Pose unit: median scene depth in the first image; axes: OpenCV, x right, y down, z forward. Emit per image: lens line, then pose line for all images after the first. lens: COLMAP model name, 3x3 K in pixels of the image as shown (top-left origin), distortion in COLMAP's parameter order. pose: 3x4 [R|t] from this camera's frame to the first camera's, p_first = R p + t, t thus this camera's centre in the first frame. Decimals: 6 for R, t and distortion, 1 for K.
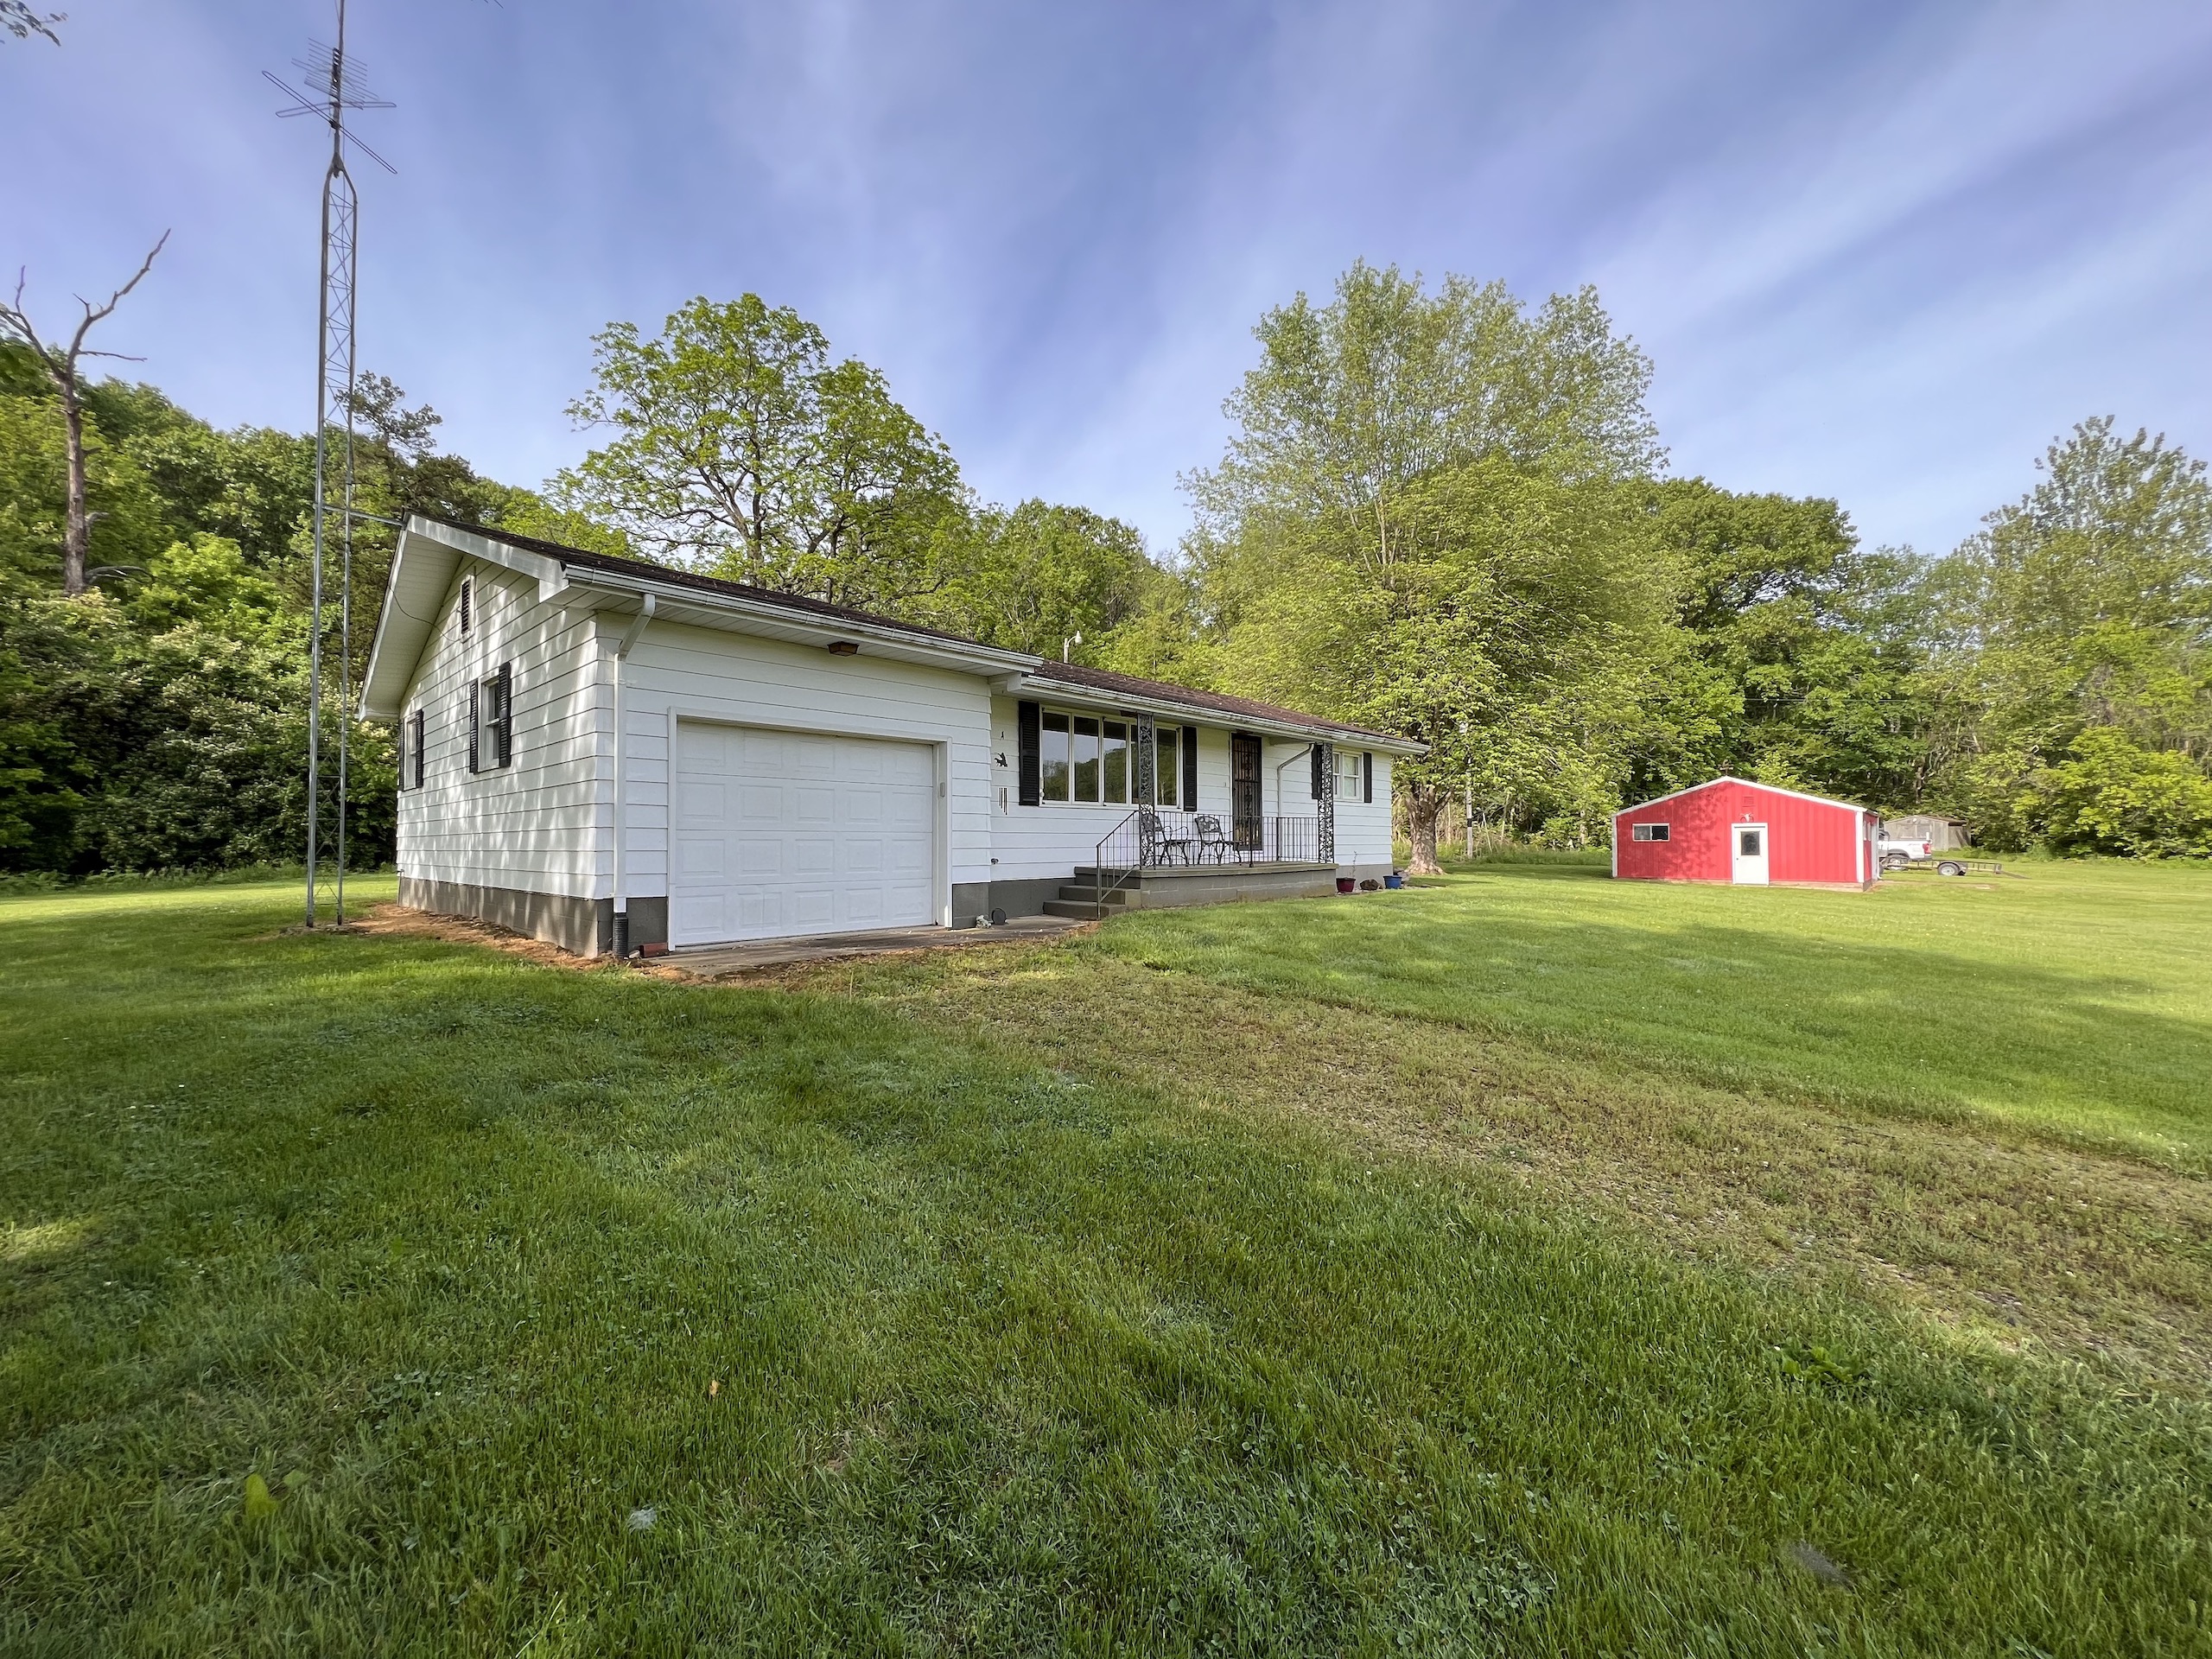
lens RADIAL K [[885.5, 0, 1113.3], [0, 885.5, 832.2], [0, 0, 1]] dist [0.000099, 0.000107]
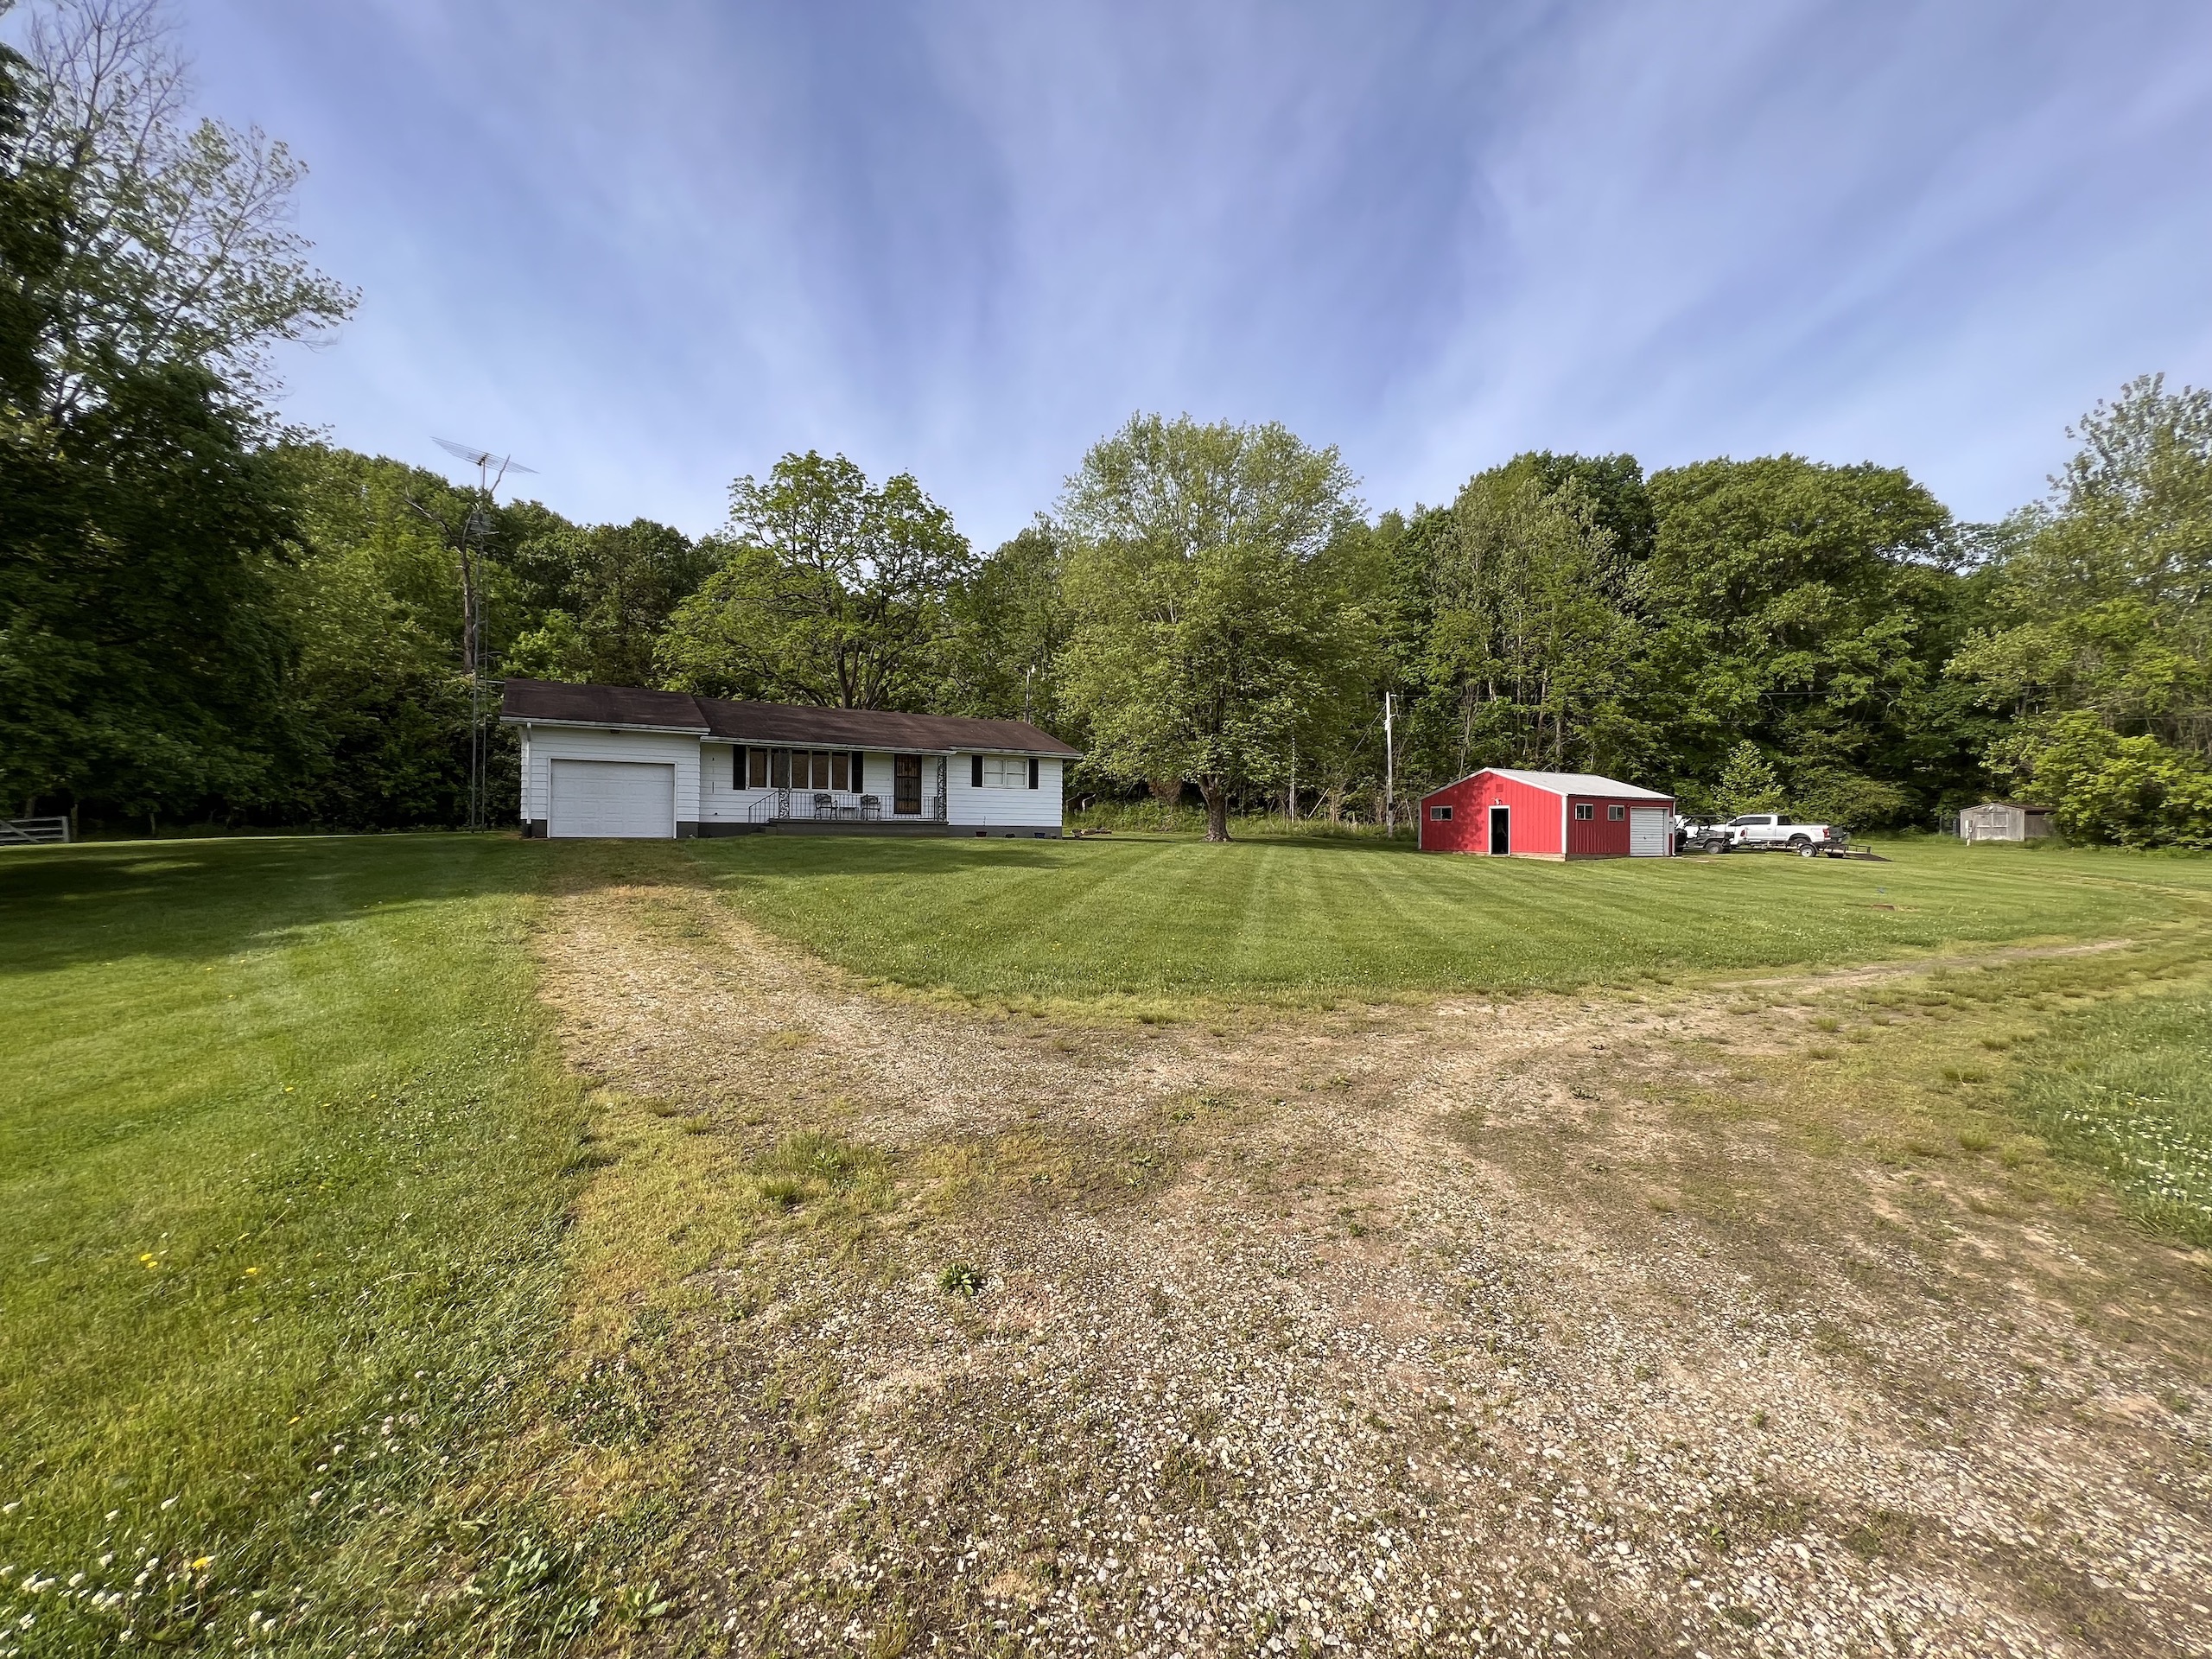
lens RADIAL K [[885.5, 0, 1106.5], [0, 885.5, 832.4], [0, 0, 1]] dist [0.000099, 0.000107]
pose [[0.960683, 0.012042, -0.277387, 1.012616], [-0.008622, 0.999871, 0.013544, 0.027914], [0.277515, -0.010620, 0.960663, -0.638015]]
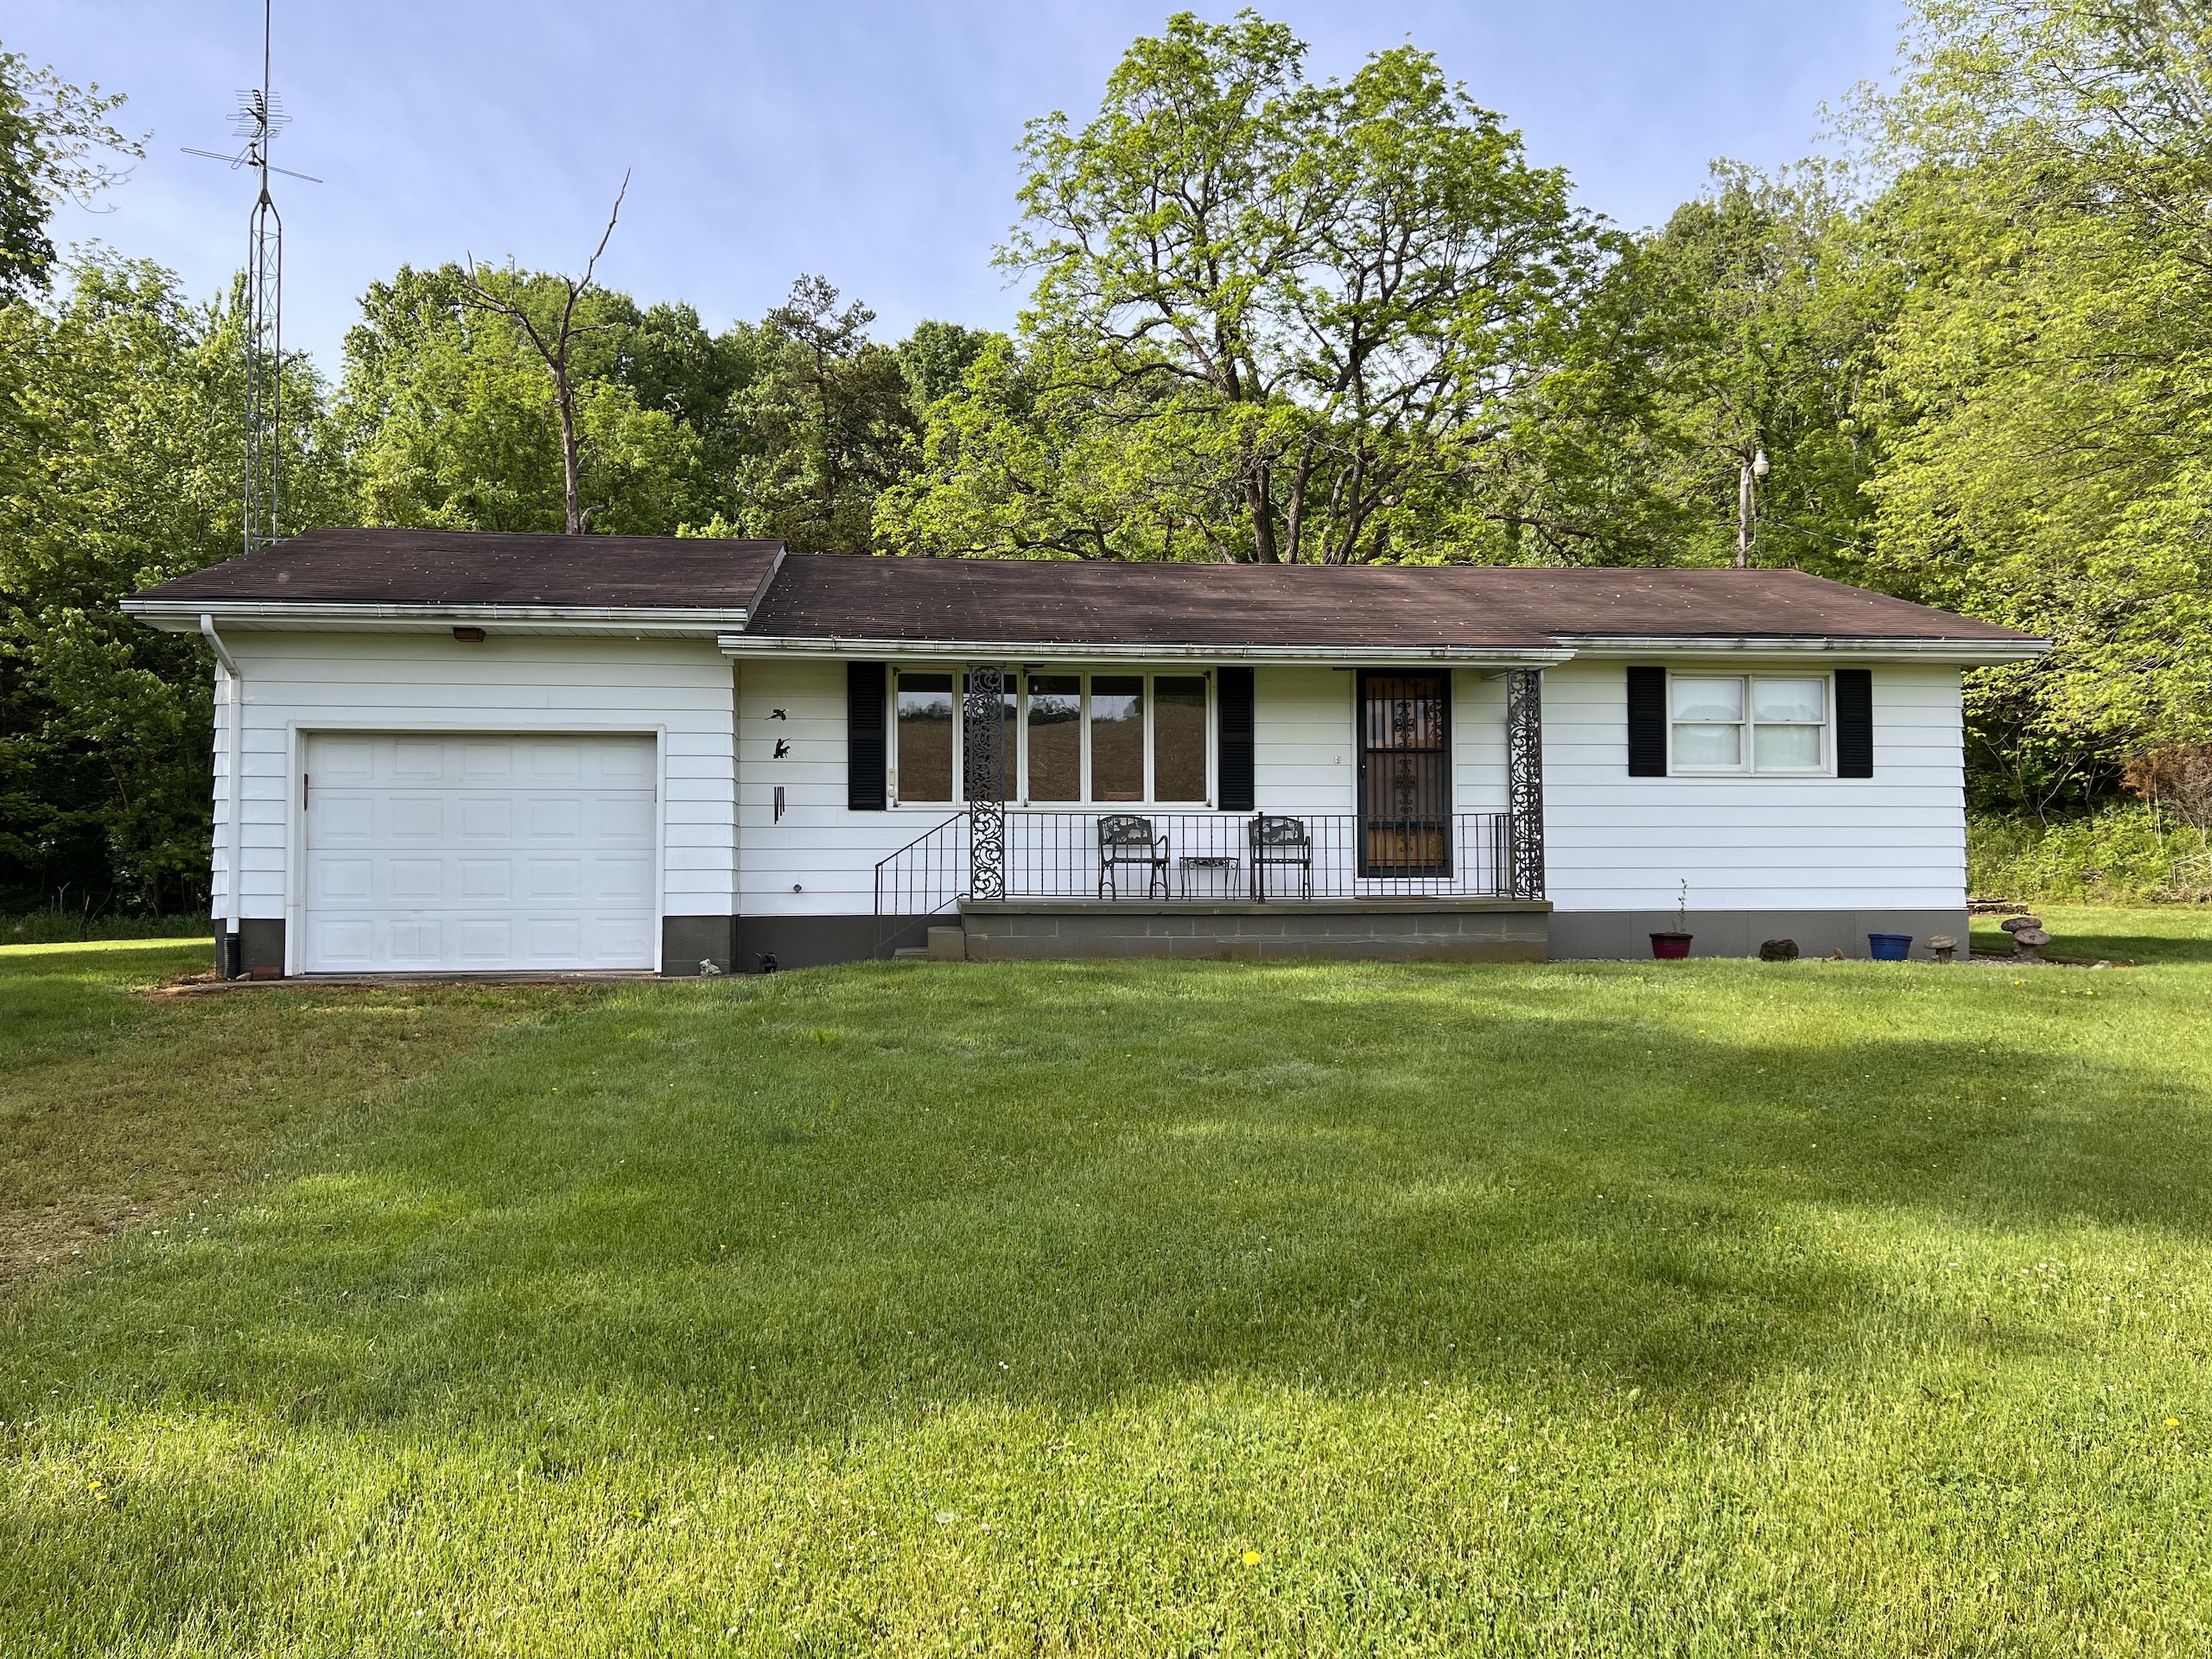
lens RADIAL K [[1676.0, 0, 1095.3], [0, 1676.0, 829.6], [0, 0, 1]] dist [0.038199, -0.009543]
pose [[0.763632, -0.021940, -0.645279, 0.637424], [0.009139, 0.999690, -0.023174, 0.012659], [0.645587, 0.011799, 0.763595, 0.078922]]
